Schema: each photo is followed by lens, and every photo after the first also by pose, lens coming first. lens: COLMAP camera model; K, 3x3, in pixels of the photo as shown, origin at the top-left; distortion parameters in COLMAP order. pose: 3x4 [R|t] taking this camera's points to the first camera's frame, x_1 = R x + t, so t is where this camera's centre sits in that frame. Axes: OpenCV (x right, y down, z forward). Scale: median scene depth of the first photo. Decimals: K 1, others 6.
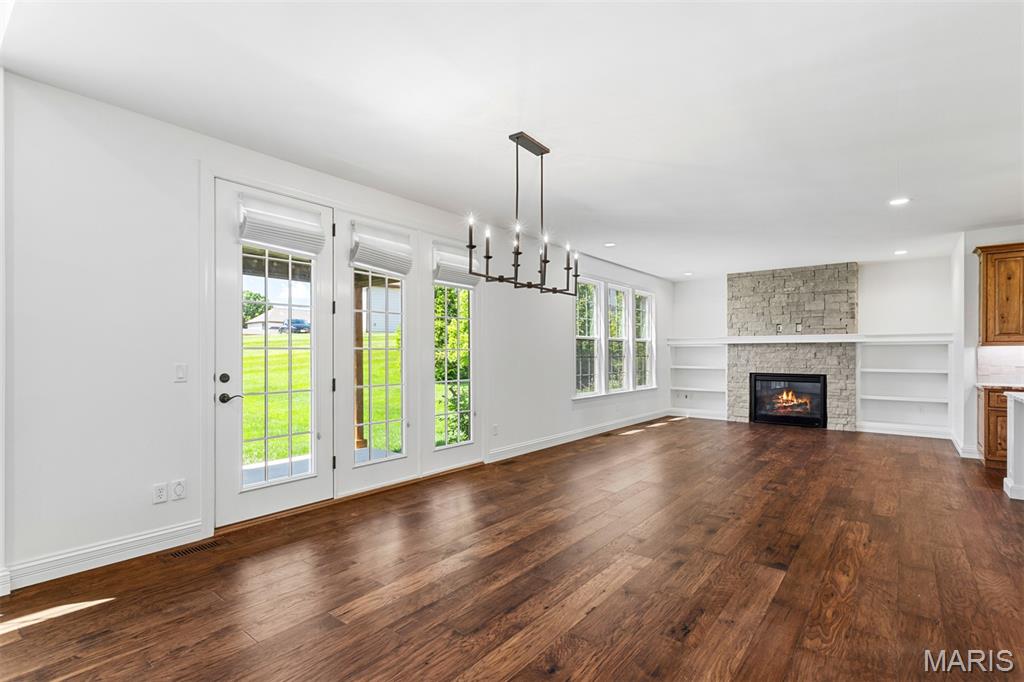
lens RADIAL K [[489.8, 0, 501.6], [0, 489.8, 352.9], [0, 0, 1]] dist [0.002845, 0.002285]
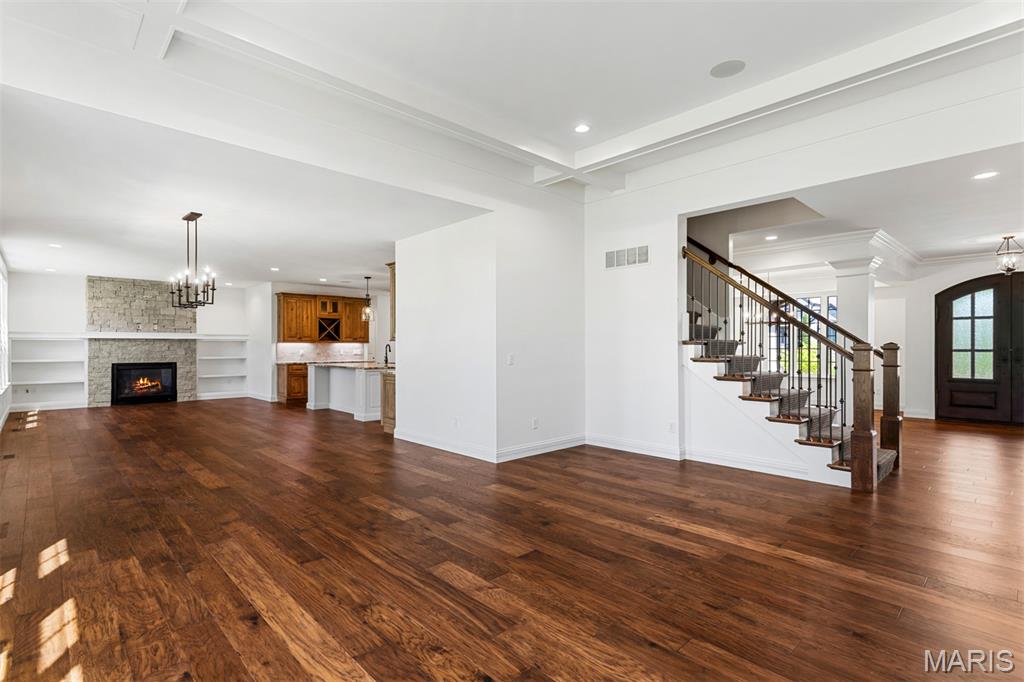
lens RADIAL K [[489.0, 0, 501.7], [0, 489.0, 348.2], [0, 0, 1]] dist [0.004349, 0.001522]
pose [[0.134384, -0.004400, 0.990920, -0.581363], [0.000836, 0.999990, 0.004327, -0.000069], [-0.990929, 0.000247, 0.134387, -0.091362]]
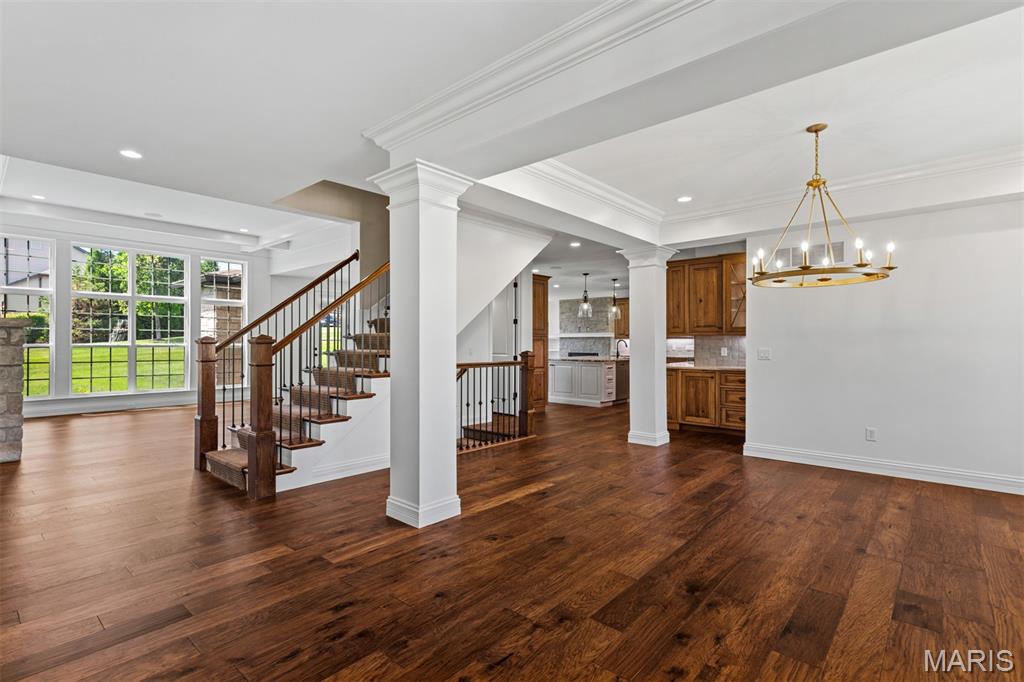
lens RADIAL K [[485.3, 0, 497.9], [0, 485.3, 341.3], [0, 0, 1]] dist [0.004154, 0.001331]
pose [[0.998329, -0.000288, -0.057785, 0.371918], [0.000036, 0.999990, -0.004361, 0.005109], [0.057785, 0.004352, 0.998320, -0.979447]]
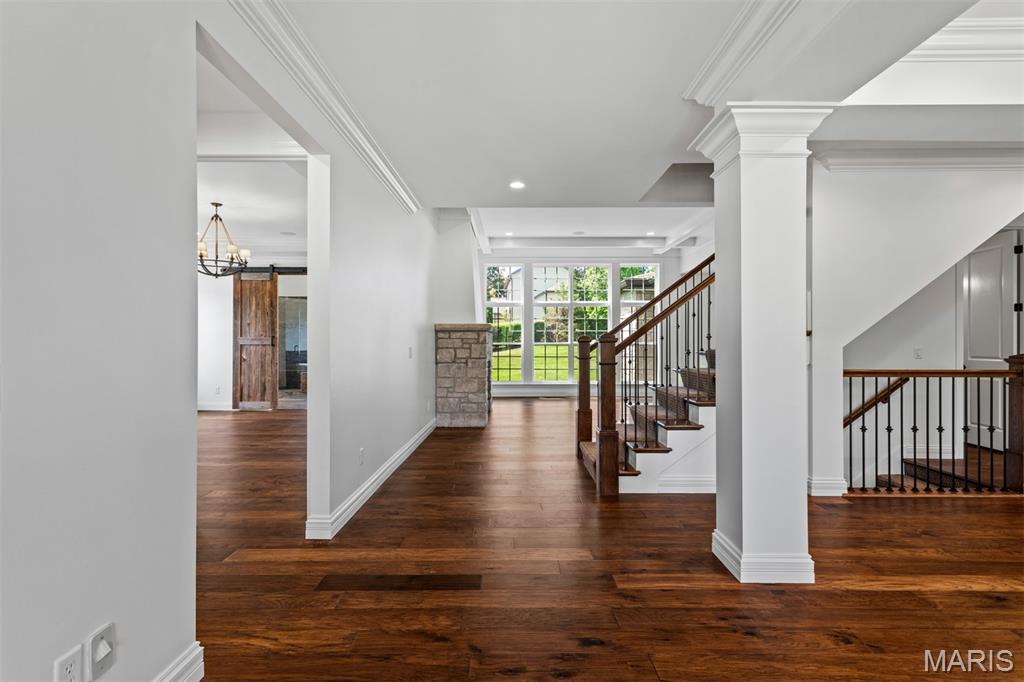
lens RADIAL K [[491.1, 0, 517.3], [0, 491.1, 340.3], [0, 0, 1]] dist [0.002996, 0.001067]
pose [[0.632471, -0.003755, -0.774575, 0.432338], [0.000978, 0.999991, -0.004050, 0.005091], [0.774584, 0.001804, 0.632469, -0.895304]]
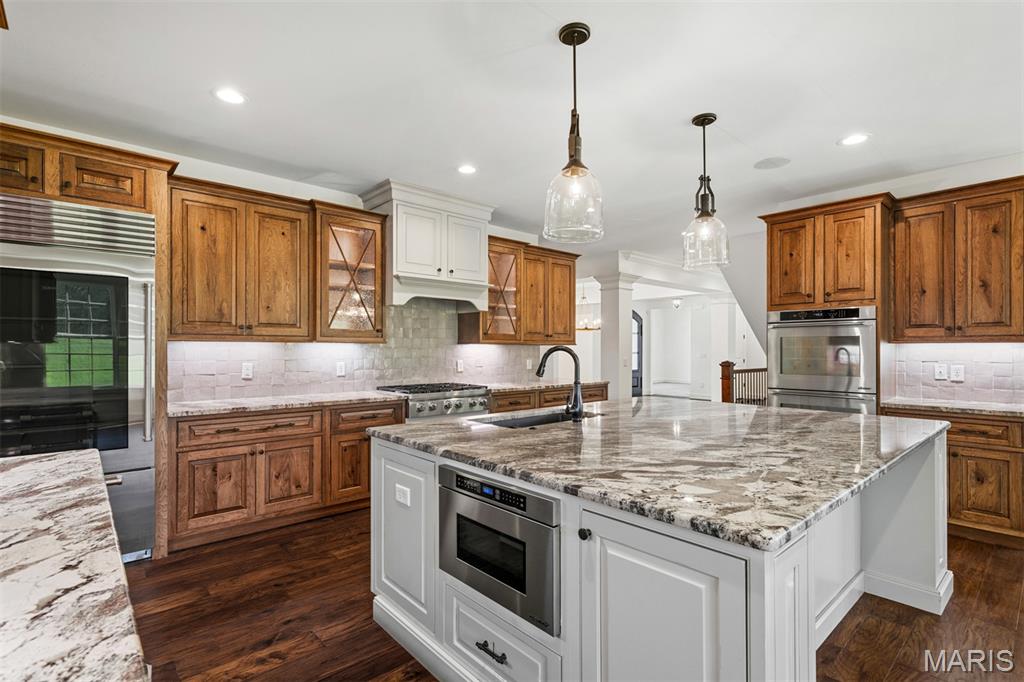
lens RADIAL K [[489.0, 0, 501.7], [0, 489.0, 348.2], [0, 0, 1]] dist [0.004349, 0.001522]
pose [[-0.986408, 0.000286, 0.164313, 0.618269], [-0.000027, 0.999998, -0.001904, -0.003198], [-0.164313, -0.001883, -0.986406, 0.693700]]
